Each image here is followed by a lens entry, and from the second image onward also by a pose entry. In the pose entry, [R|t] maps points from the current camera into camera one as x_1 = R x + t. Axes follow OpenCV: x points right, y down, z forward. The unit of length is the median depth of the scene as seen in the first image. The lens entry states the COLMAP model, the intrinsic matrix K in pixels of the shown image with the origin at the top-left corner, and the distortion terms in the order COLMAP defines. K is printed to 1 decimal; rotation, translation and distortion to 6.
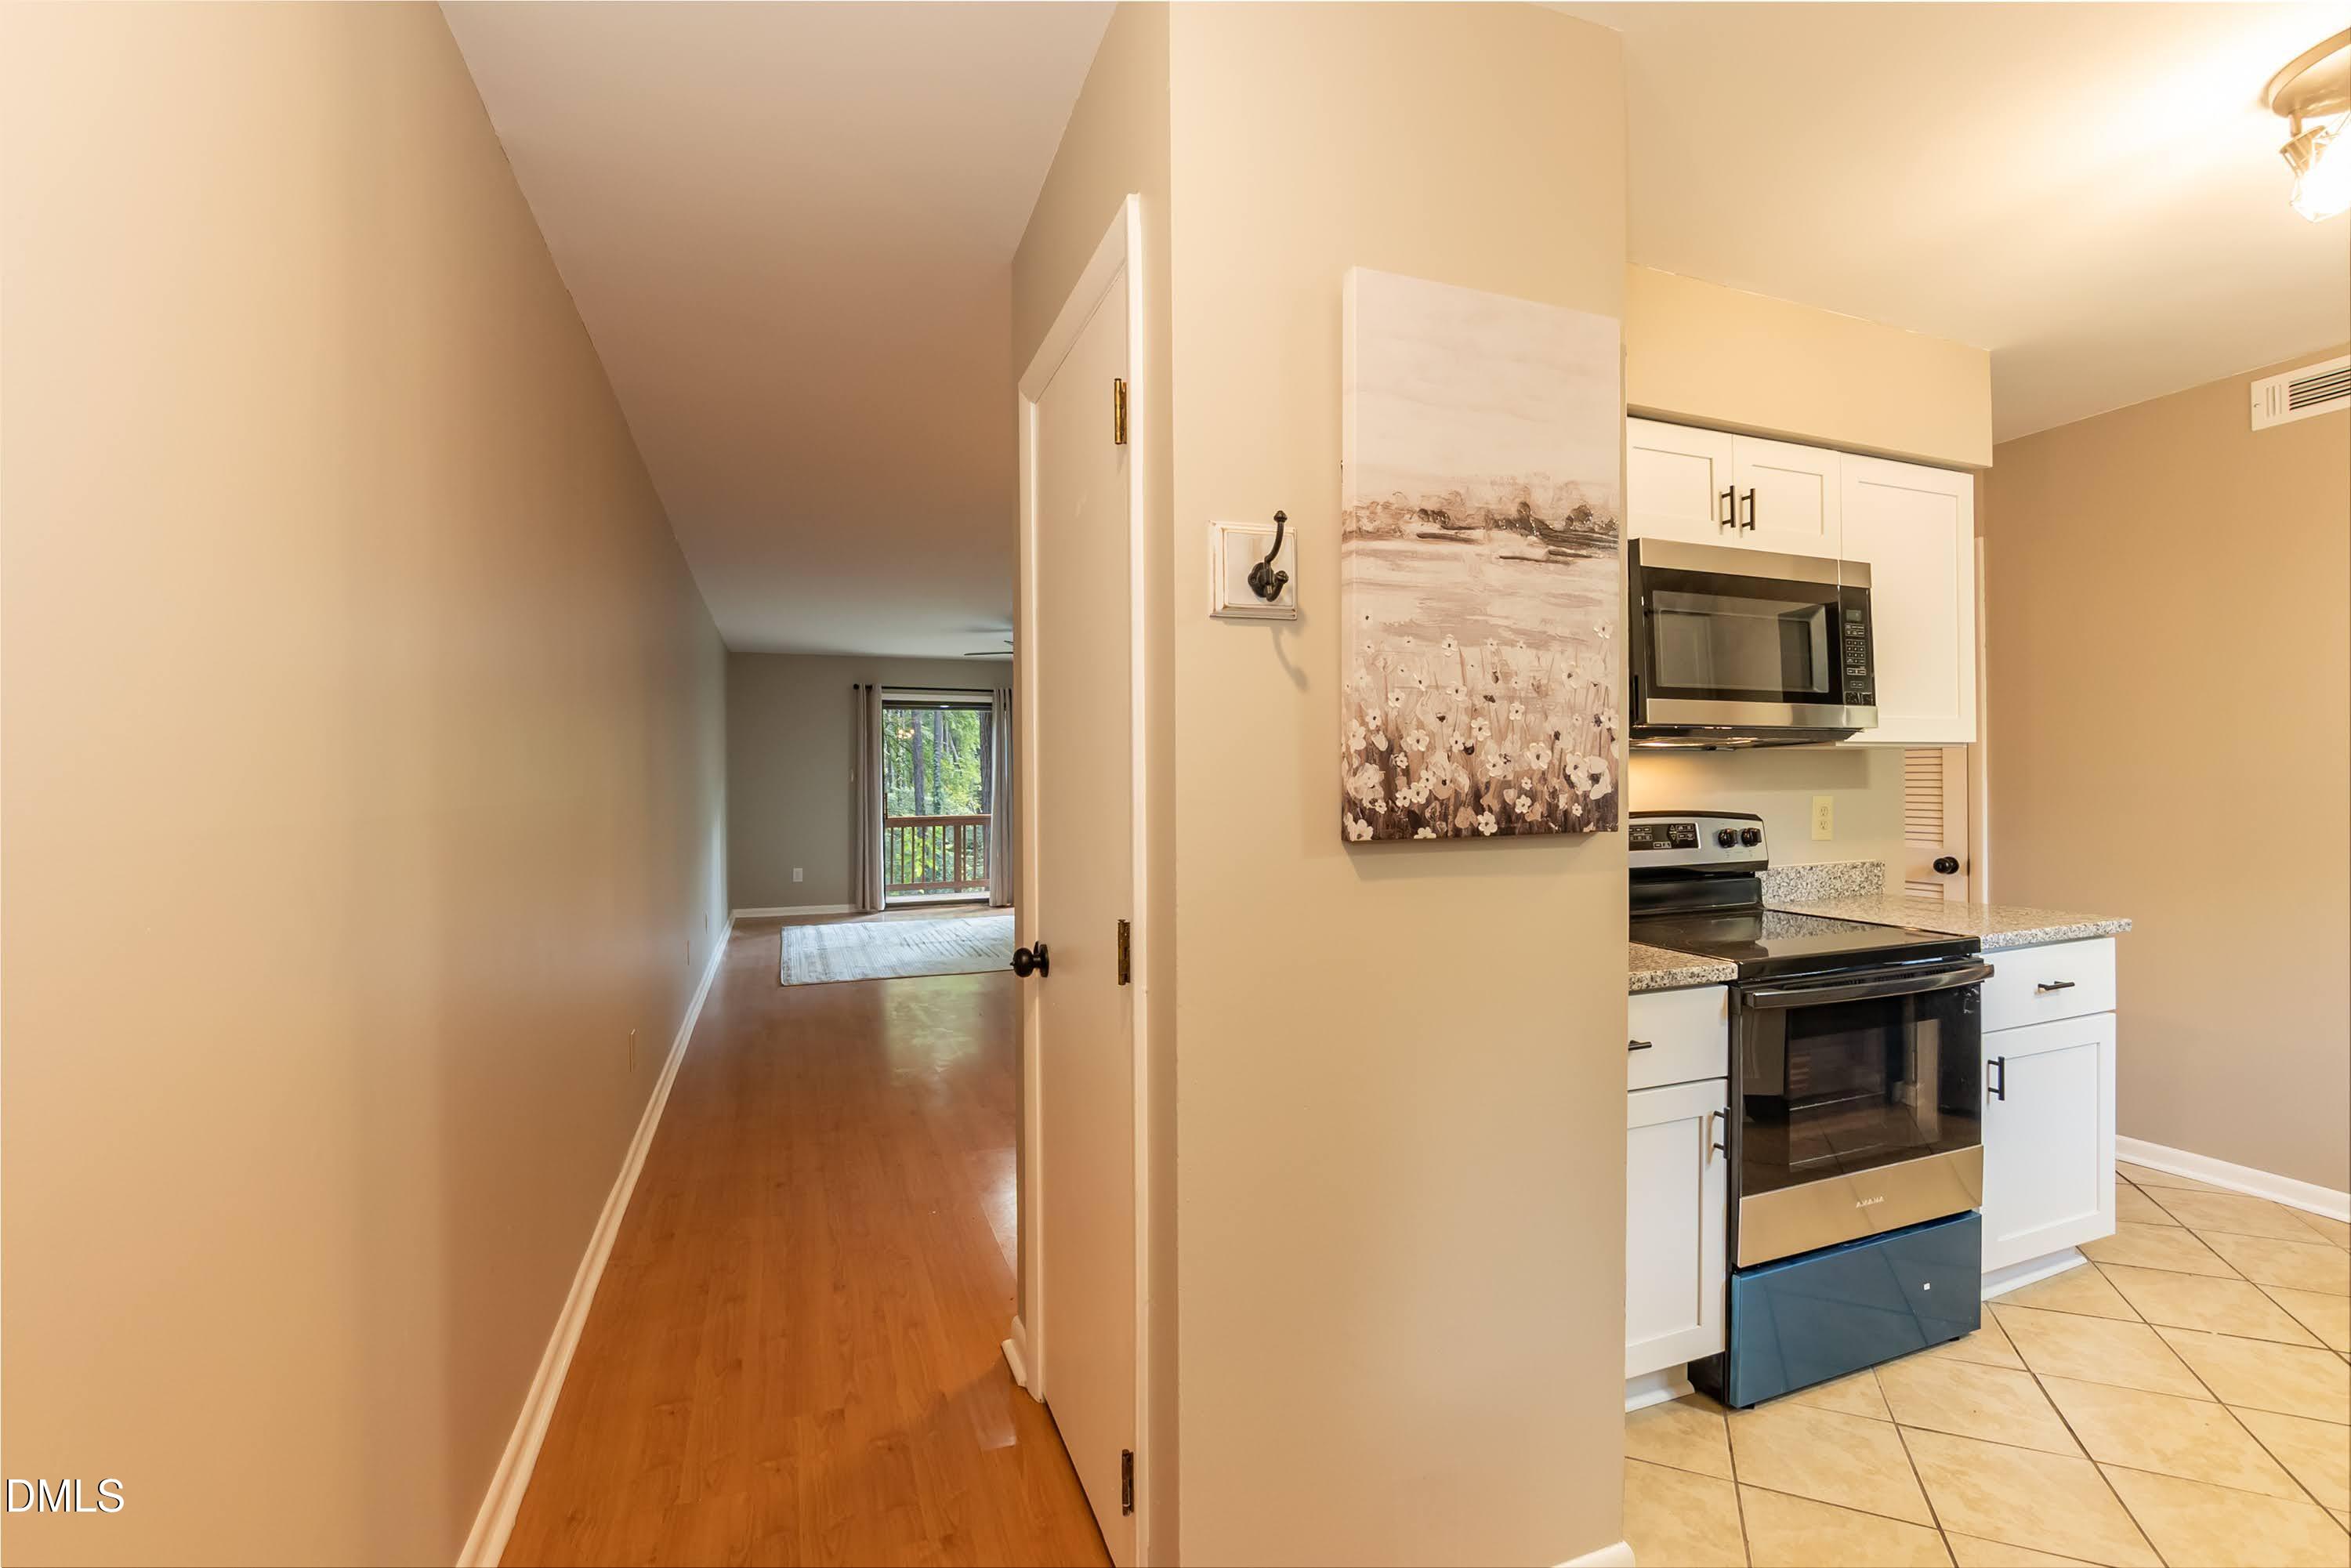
lens RADIAL K [[1038.7, 0, 1167.2], [0, 1038.7, 784.5], [0, 0, 1]] dist [-0.029869, 0.009497]
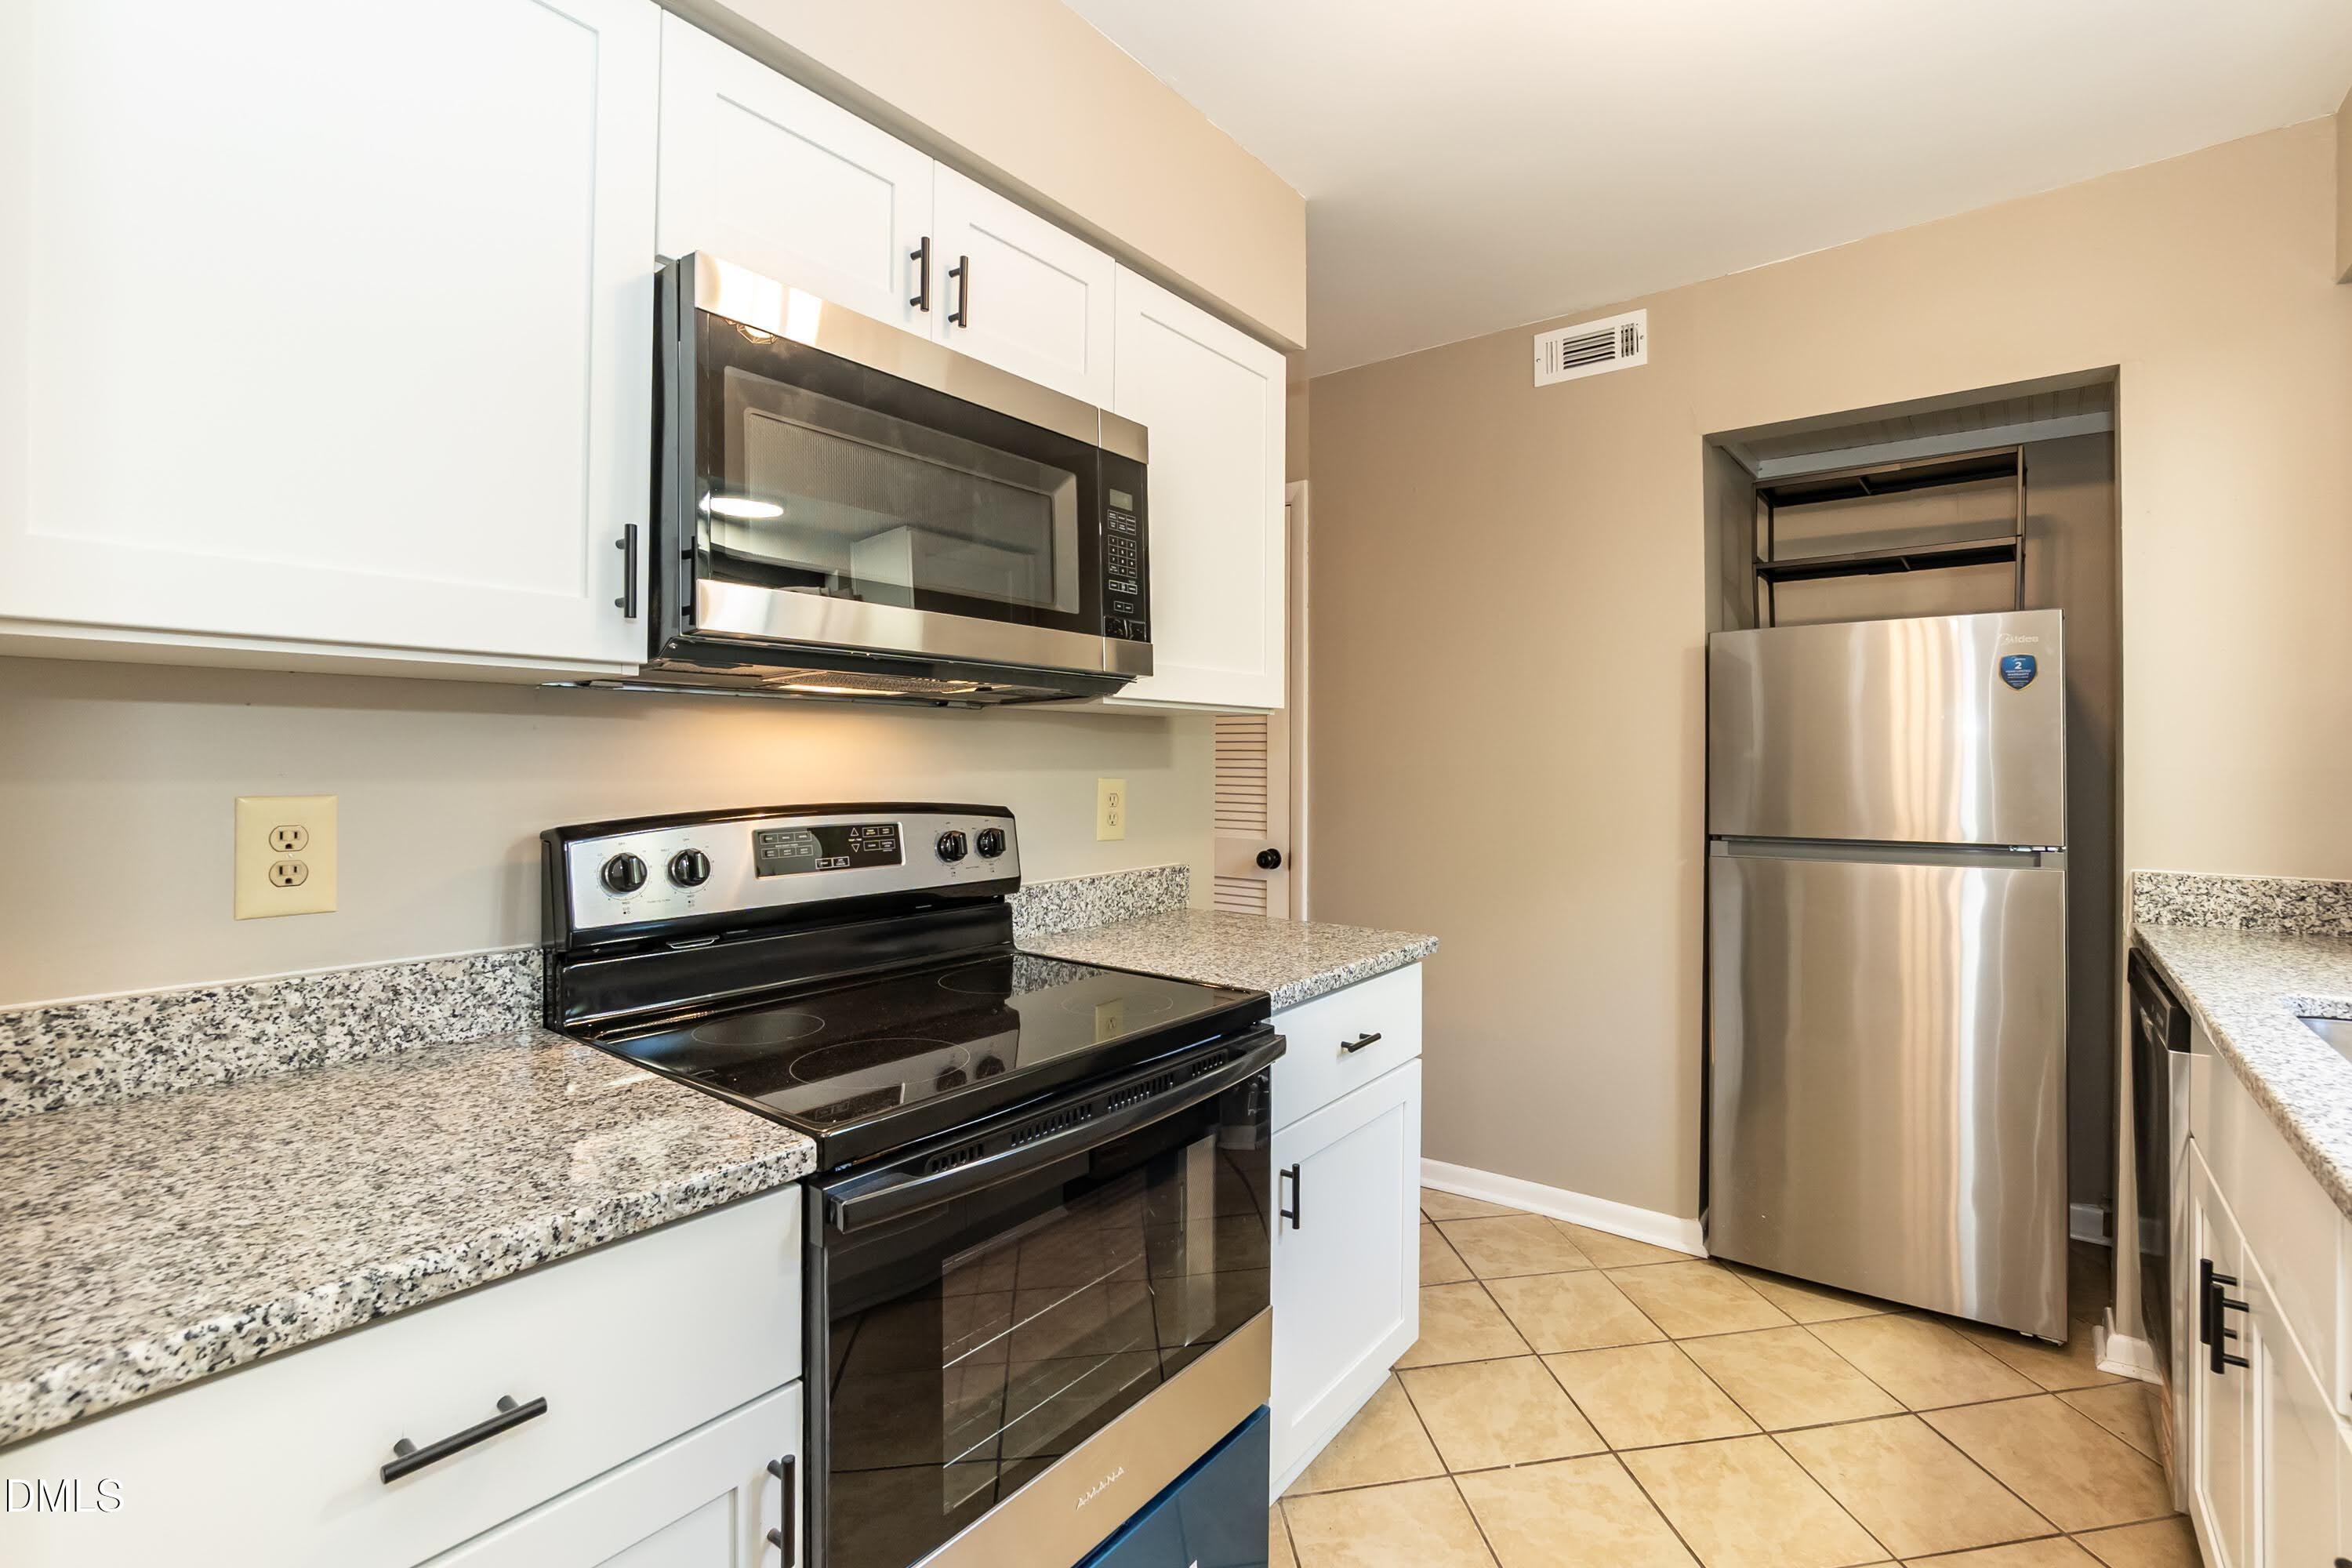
lens RADIAL K [[1039.1, 0, 1241.3], [0, 1039.1, 754.0], [0, 0, 1]] dist [-0.029869, 0.009497]
pose [[0.833215, 0.015417, 0.552734, 0.371301], [-0.010103, 0.999869, -0.012659, 0.002686], [-0.552856, 0.004963, 0.833262, 0.411191]]
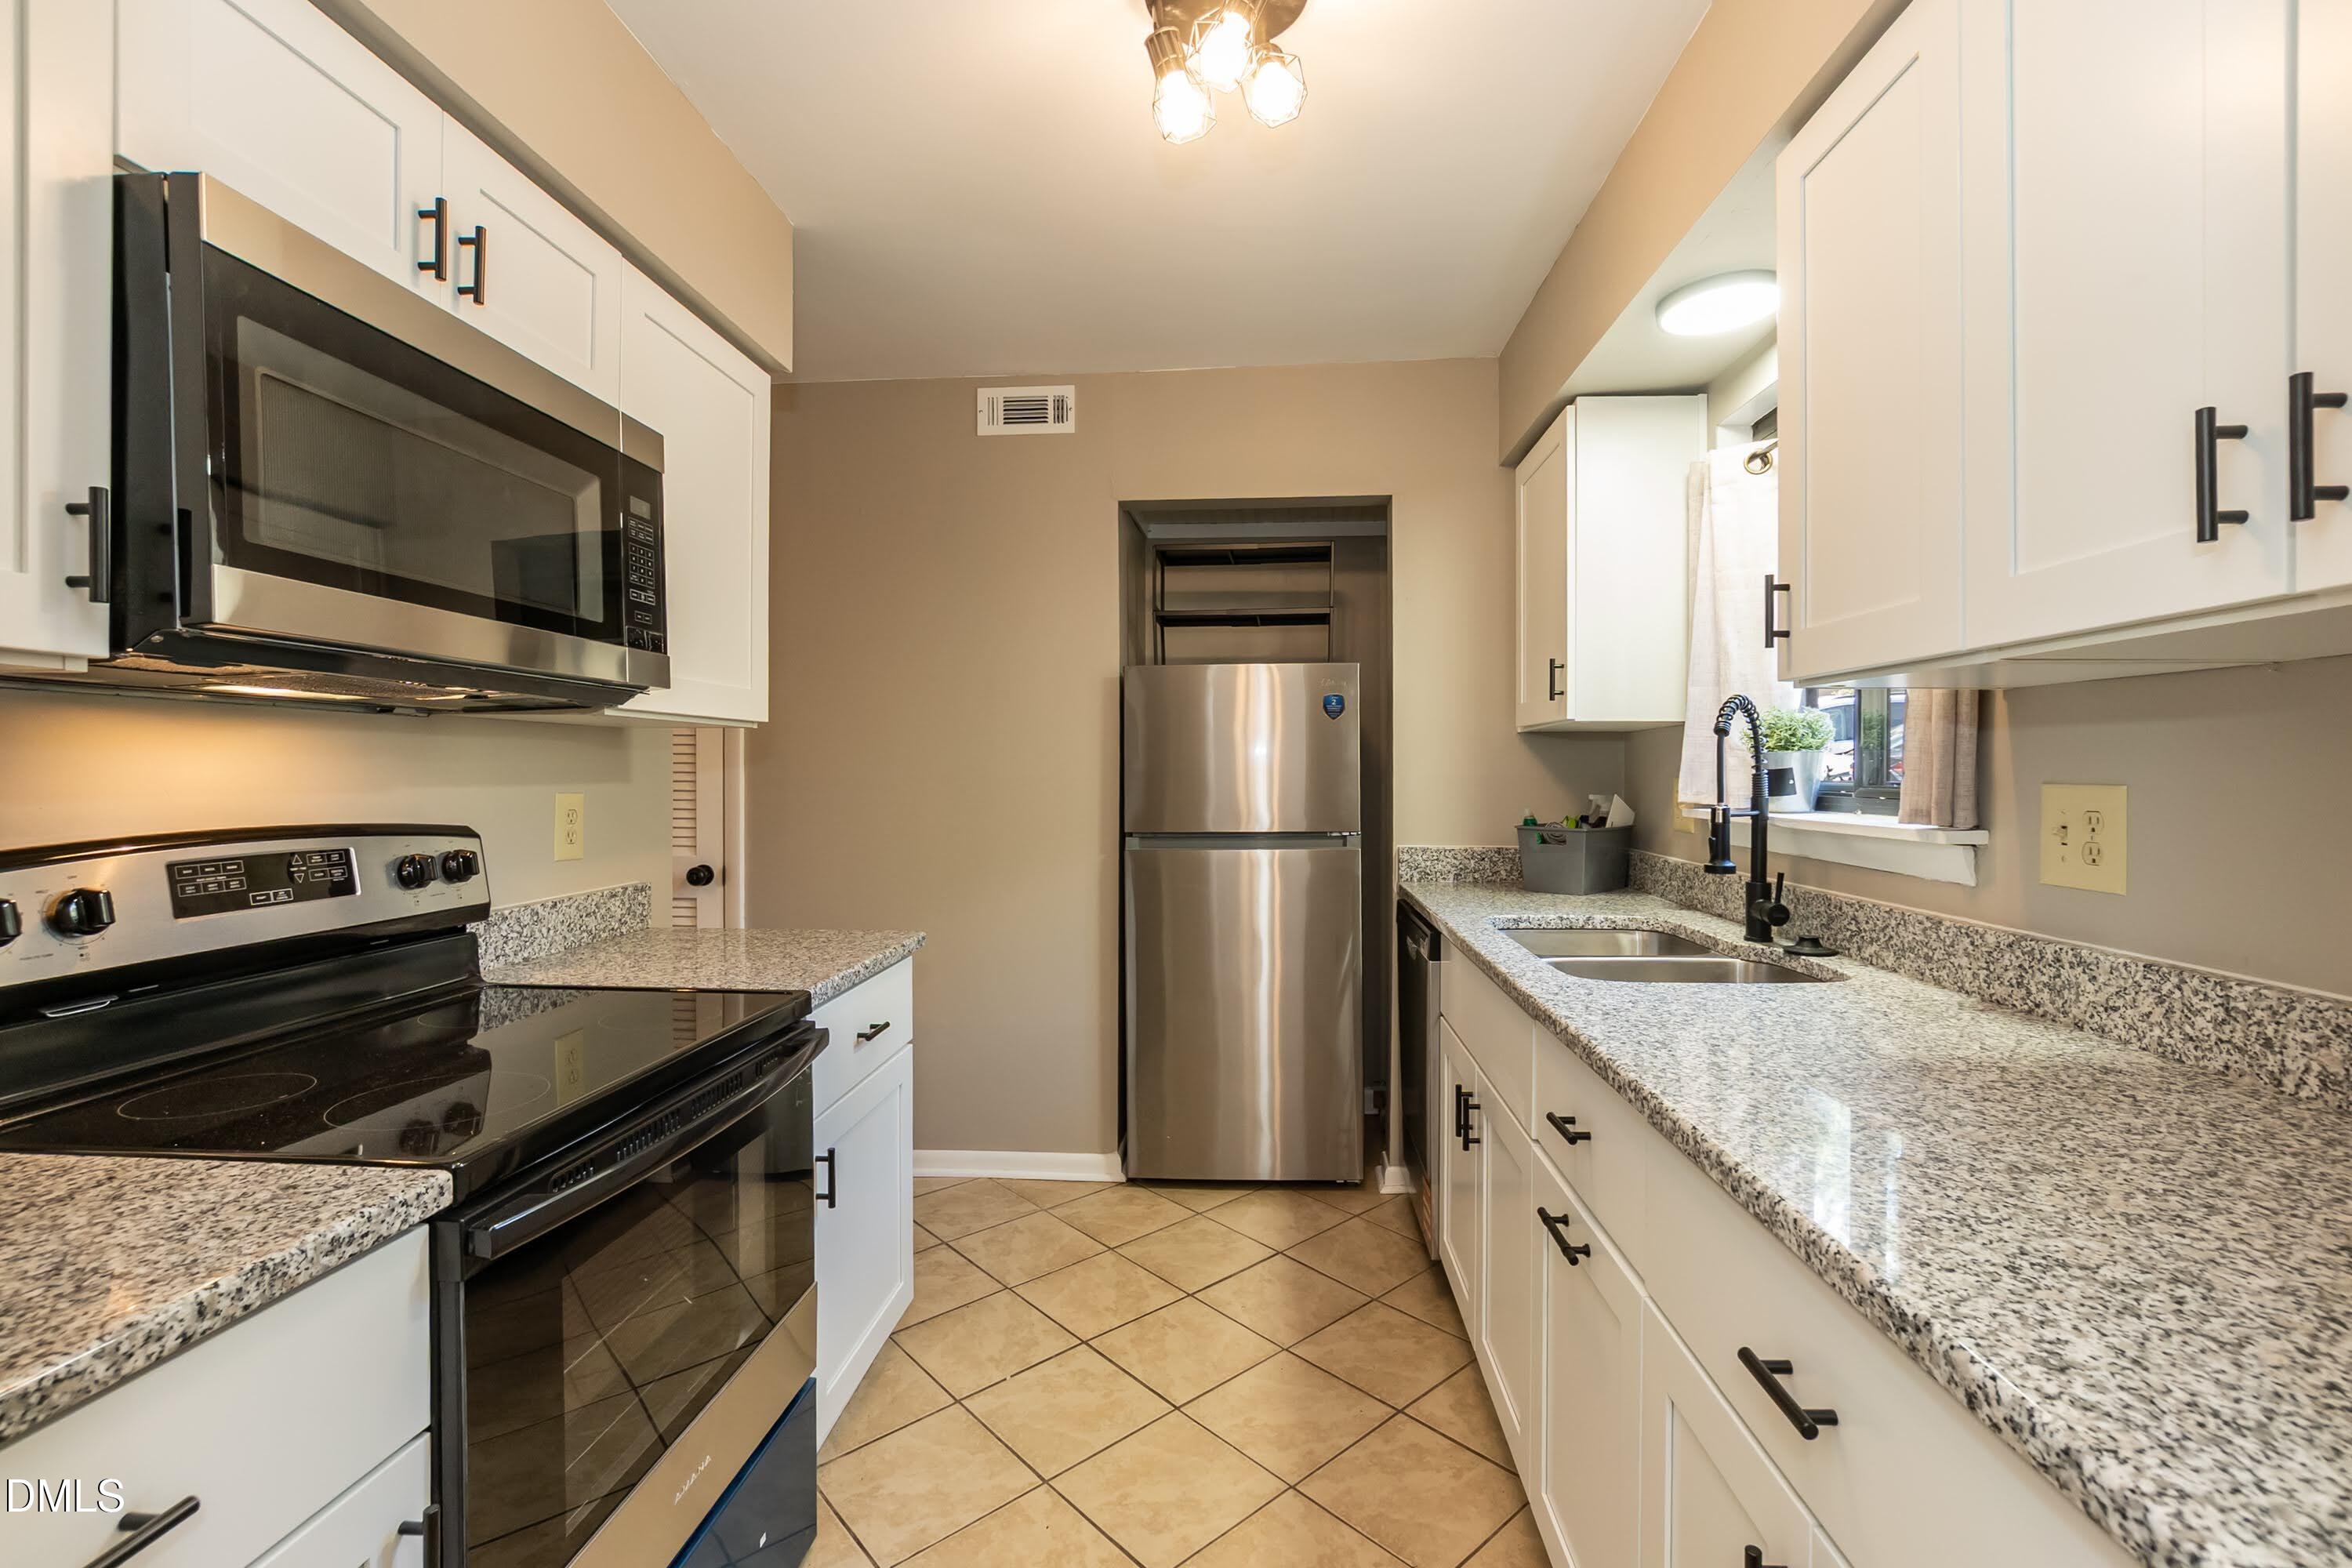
lens RADIAL K [[1039.1, 0, 1193.2], [0, 1039.1, 772.9], [0, 0, 1]] dist [-0.029869, 0.009497]
pose [[0.401710, 0.008175, 0.915730, 0.224576], [-0.001073, 0.999964, -0.008456, 0.003743], [-0.915766, 0.002415, 0.401704, 0.430100]]
